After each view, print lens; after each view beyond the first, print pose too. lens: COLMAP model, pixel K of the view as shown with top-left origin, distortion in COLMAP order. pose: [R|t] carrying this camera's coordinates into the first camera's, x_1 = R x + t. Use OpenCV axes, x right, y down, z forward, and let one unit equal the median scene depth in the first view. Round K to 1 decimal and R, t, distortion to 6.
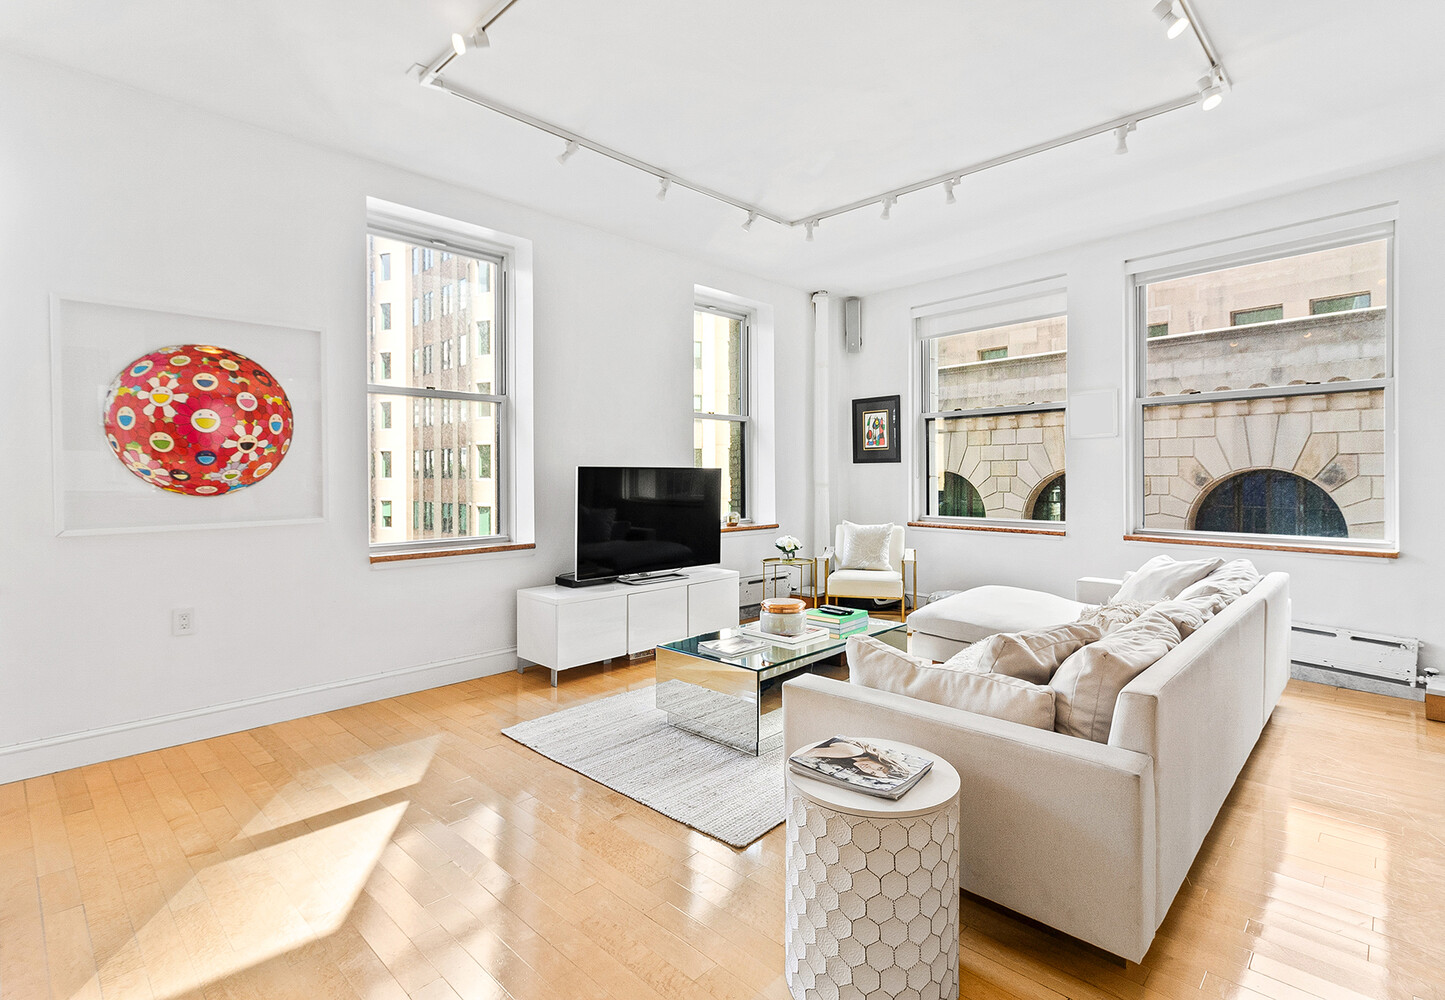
lens RADIAL K [[697.8, 0, 722.5], [0, 697.8, 500.0], [0, 0, 1]] dist [-0.000228, -0.000044]
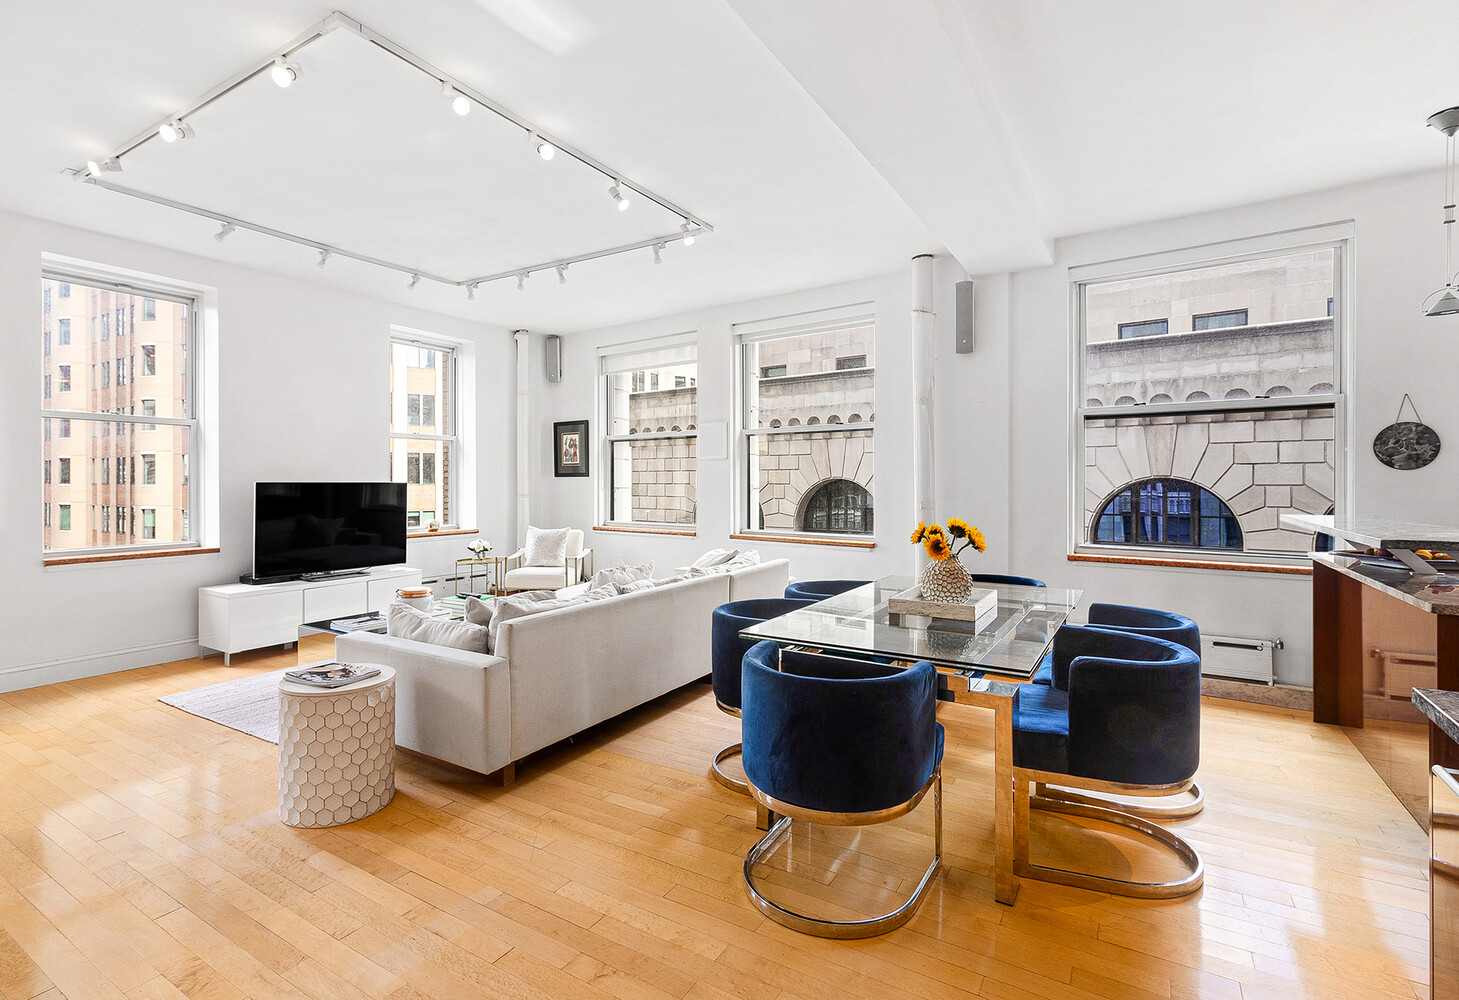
lens RADIAL K [[735.7, 0, 729.5], [0, 735.7, 500.0], [0, 0, 1]] dist [0.002249, 0.000732]
pose [[0.981091, -0.002486, 0.193532, 0.302594], [0.003834, 0.999971, -0.006591, -0.005856], [-0.193510, 0.007208, 0.981072, -0.342593]]
